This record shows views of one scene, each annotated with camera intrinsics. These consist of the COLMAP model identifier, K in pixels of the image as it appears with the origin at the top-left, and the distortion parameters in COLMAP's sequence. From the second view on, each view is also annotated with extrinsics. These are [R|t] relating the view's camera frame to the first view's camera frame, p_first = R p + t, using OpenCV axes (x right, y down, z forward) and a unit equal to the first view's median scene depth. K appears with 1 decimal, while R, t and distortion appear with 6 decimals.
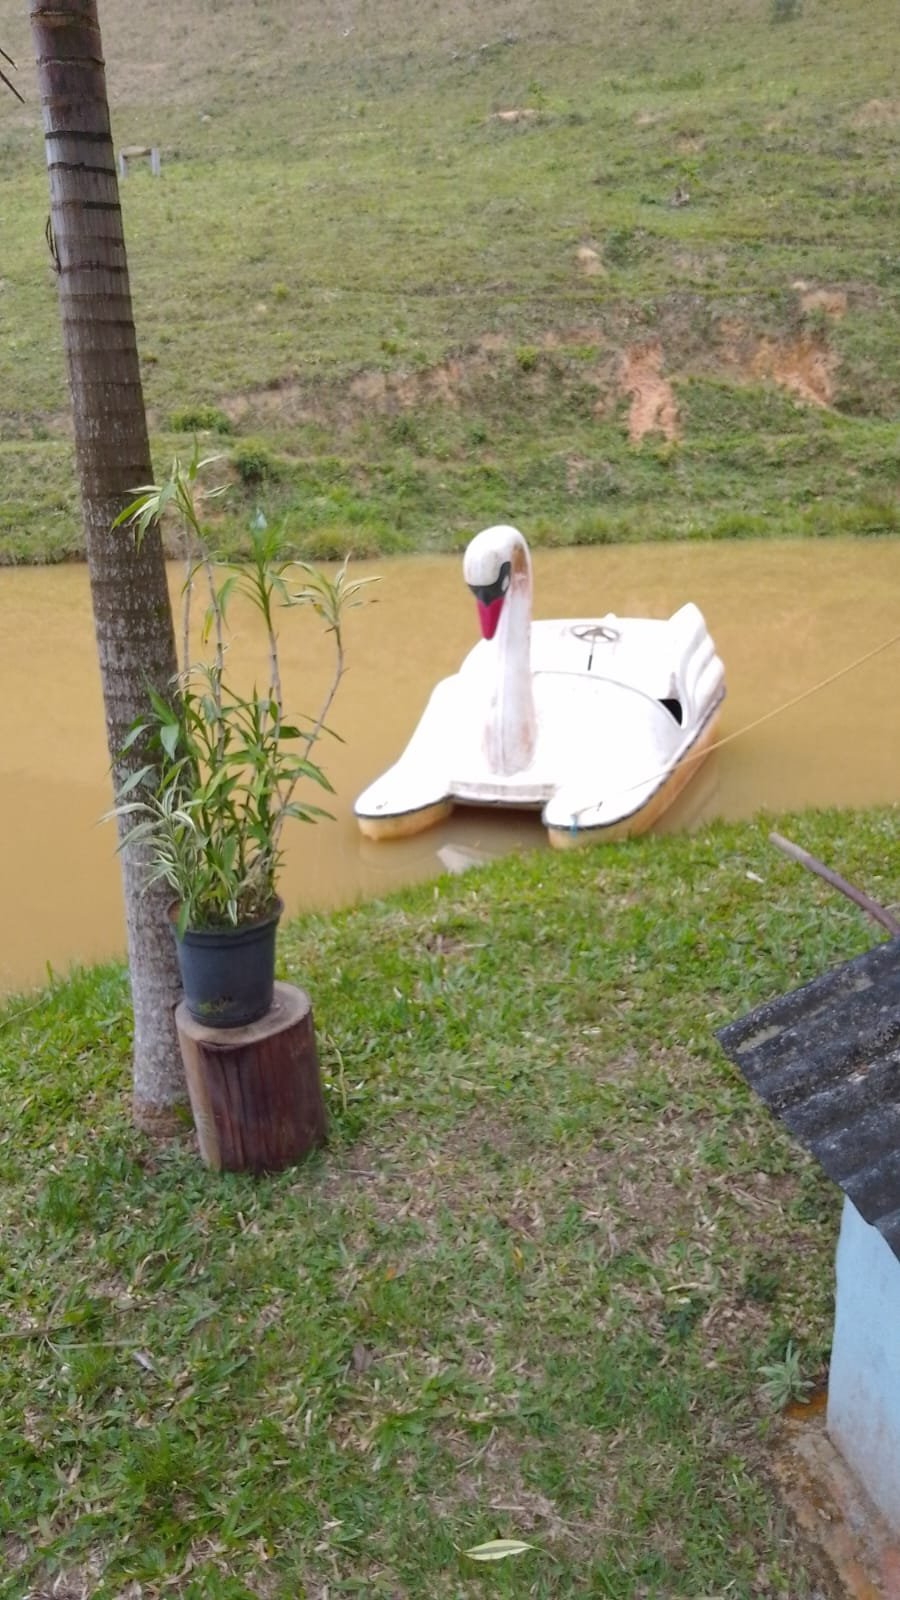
lens RADIAL K [[1151.6, 0, 452.8], [0, 1151.6, 800.6], [0, 0, 1]] dist [-0.021881, 0.000936]
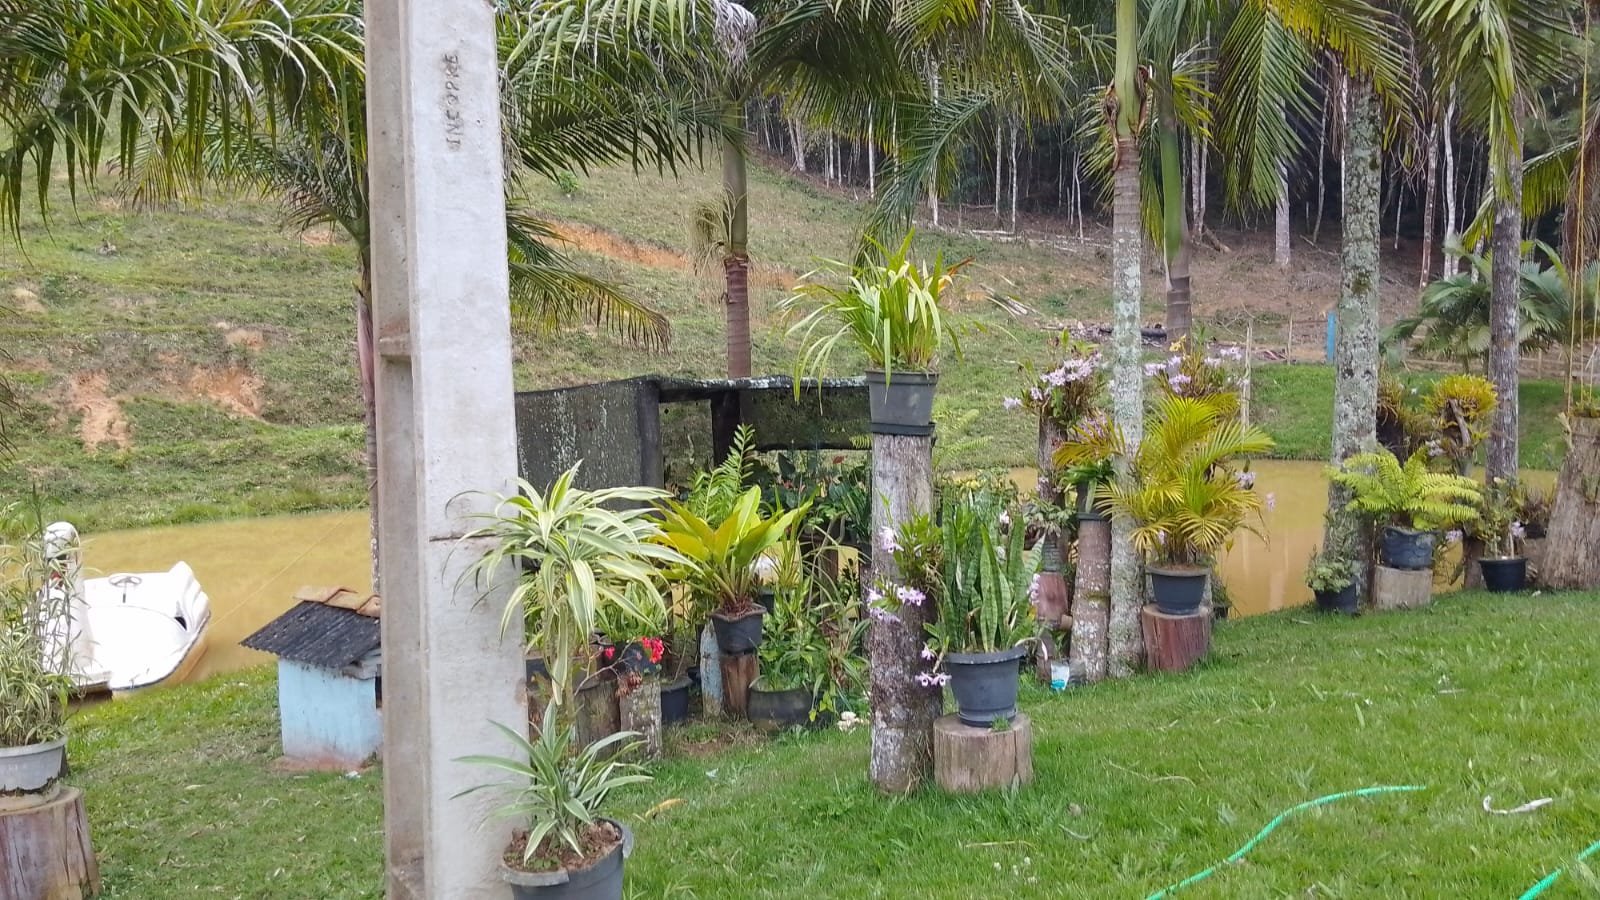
lens RADIAL K [[1151.6, 0, 802.5], [0, 1151.6, 448.9], [0, 0, 1]] dist [-0.021881, 0.000936]
pose [[0.736283, -0.029569, 0.676027, -0.091226], [0.215384, 0.957326, -0.192709, 0.068685], [-0.641480, 0.287494, 0.711232, -0.293752]]
